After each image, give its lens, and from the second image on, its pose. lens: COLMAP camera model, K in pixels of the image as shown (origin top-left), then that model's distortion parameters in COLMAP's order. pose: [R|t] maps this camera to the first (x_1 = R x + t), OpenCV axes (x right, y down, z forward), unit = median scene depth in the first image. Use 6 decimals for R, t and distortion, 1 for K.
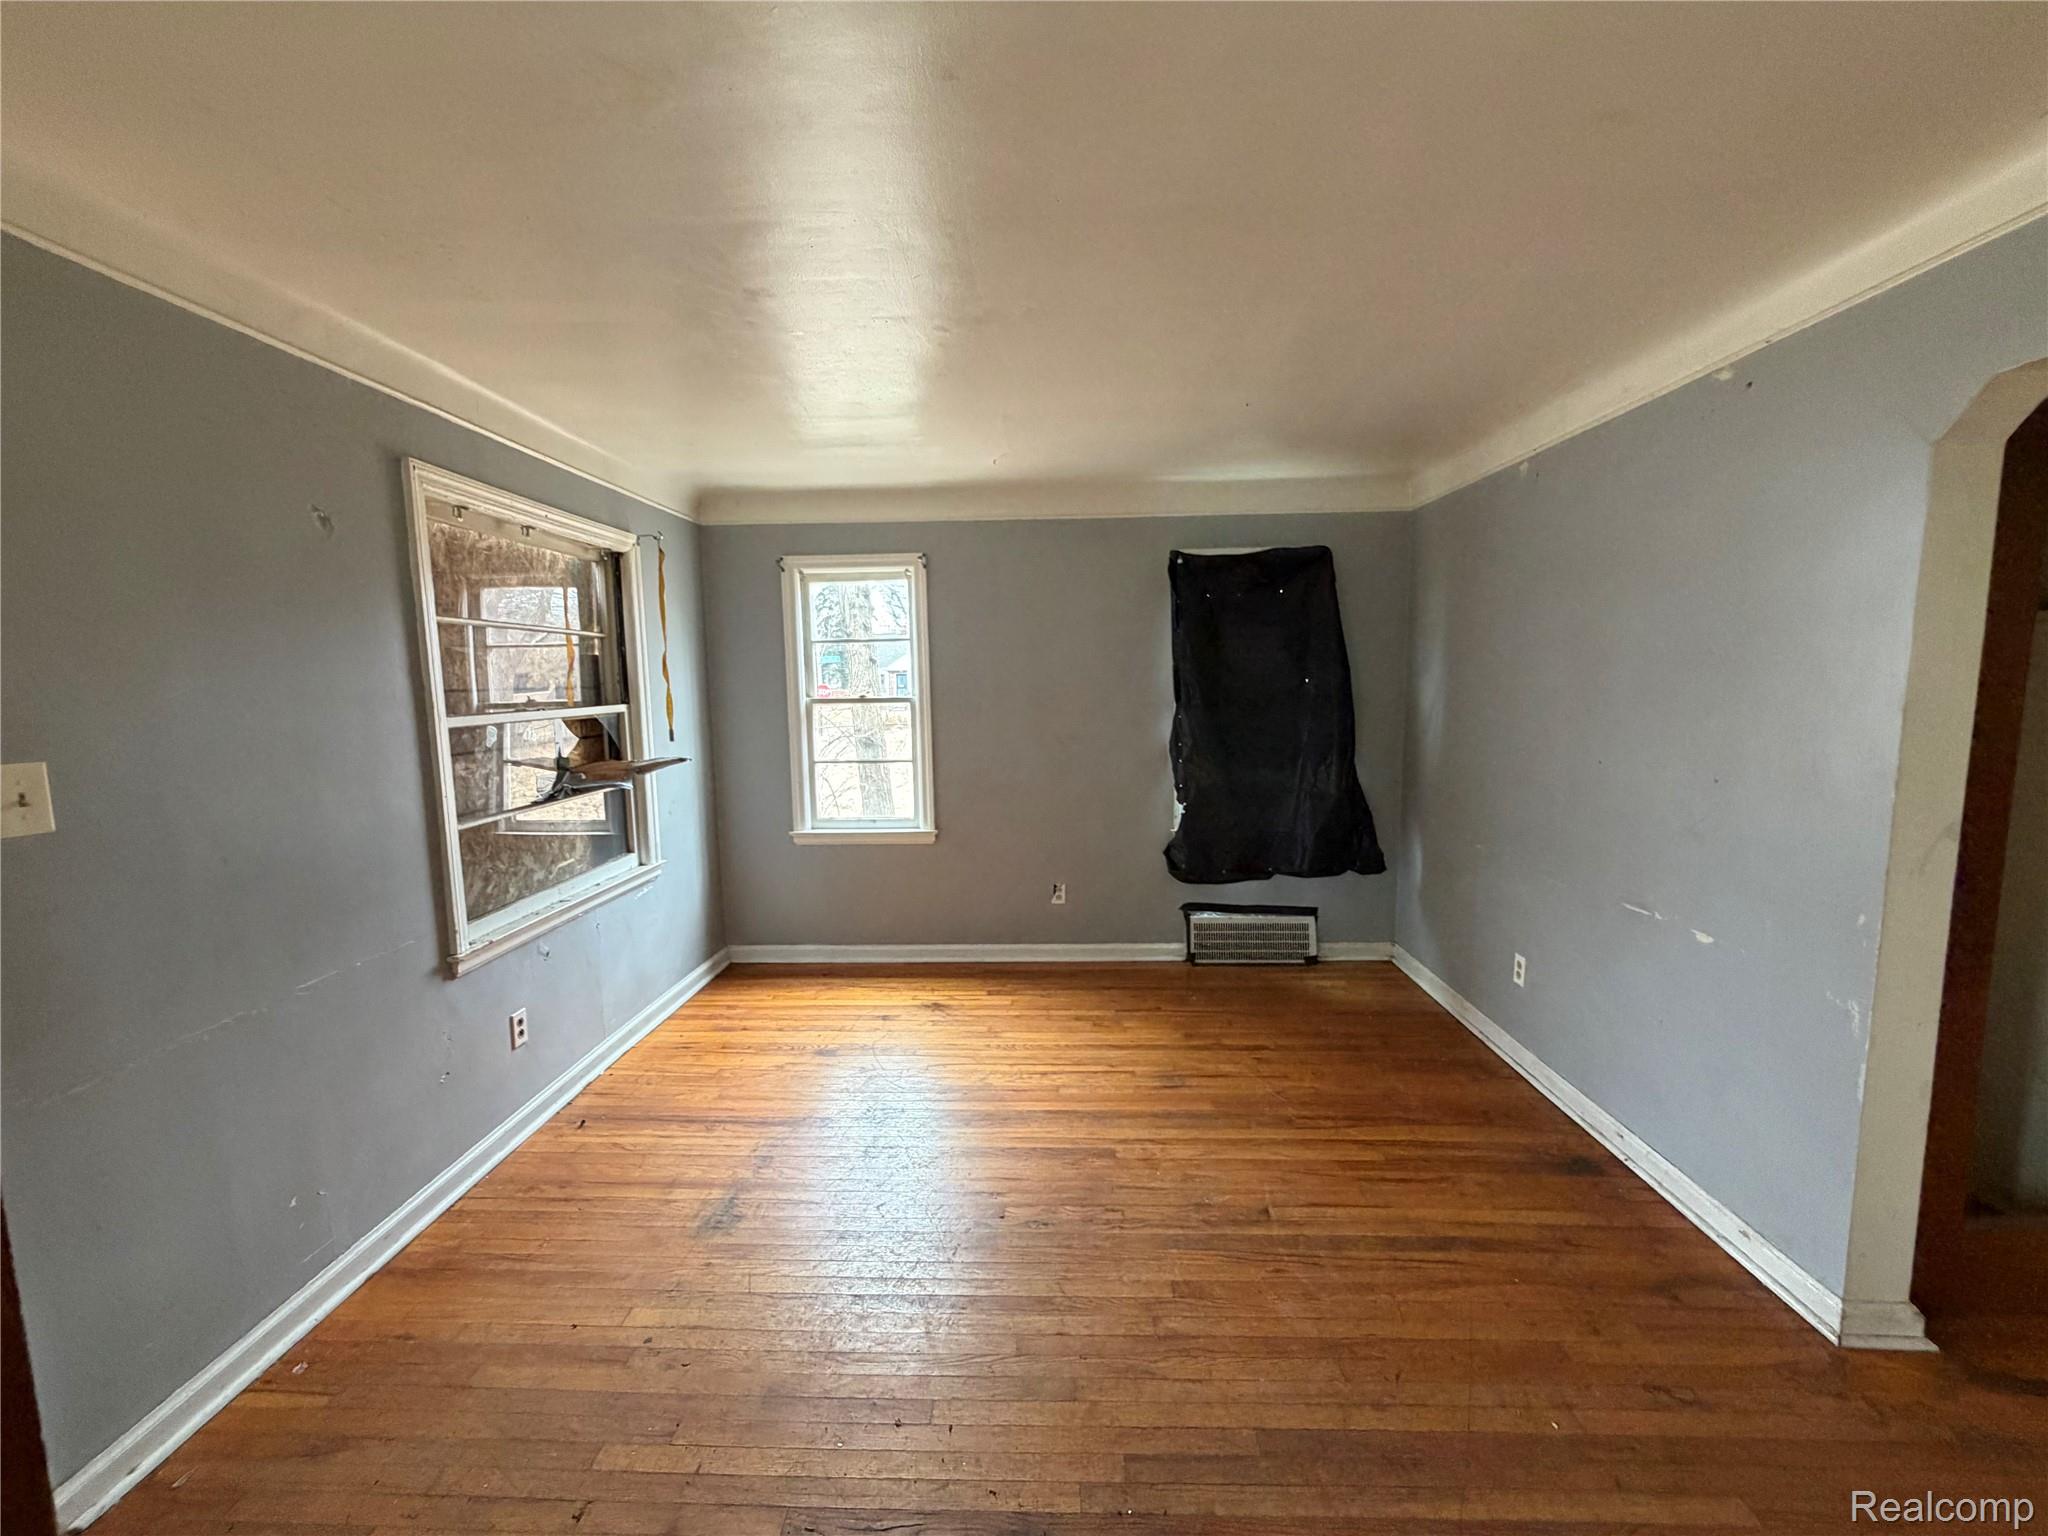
lens RADIAL K [[820.7, 0, 1022.2], [0, 820.7, 769.3], [0, 0, 1]] dist [0.003648, 0.000751]
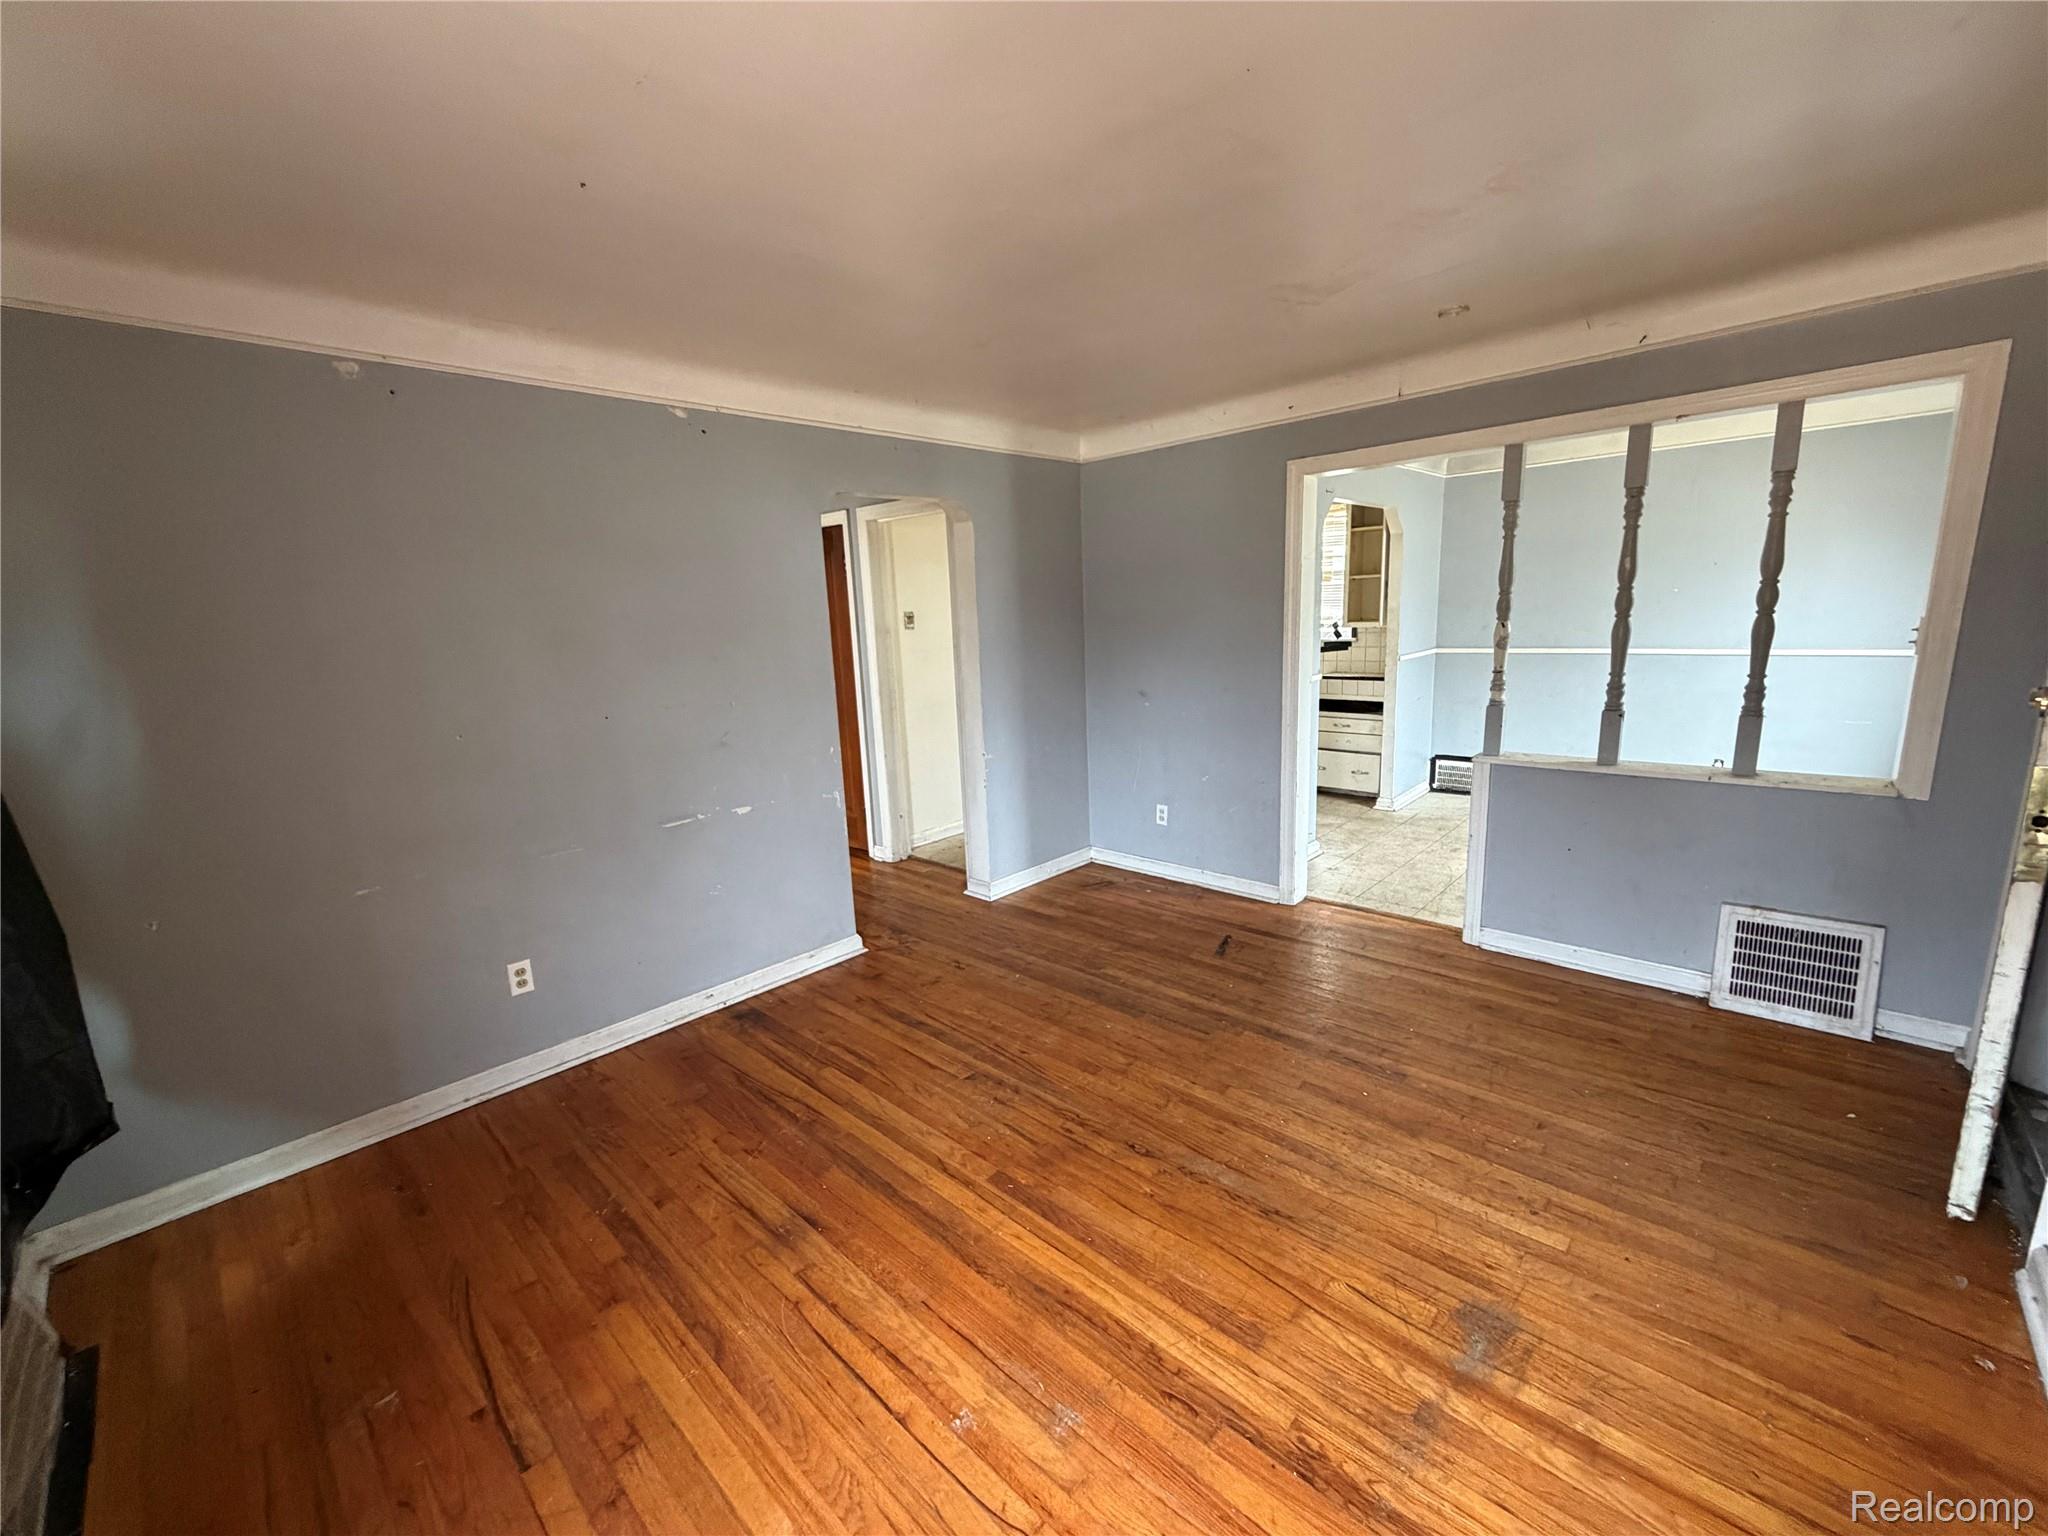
lens RADIAL K [[820.7, 0, 1025.4], [0, 820.7, 768.8], [0, 0, 1]] dist [0.003648, 0.000751]
pose [[-0.748326, -0.082385, 0.658195, -0.438858], [0.126758, 0.956211, 0.263803, -0.162924], [-0.651107, 0.280842, -0.705115, 1.444641]]
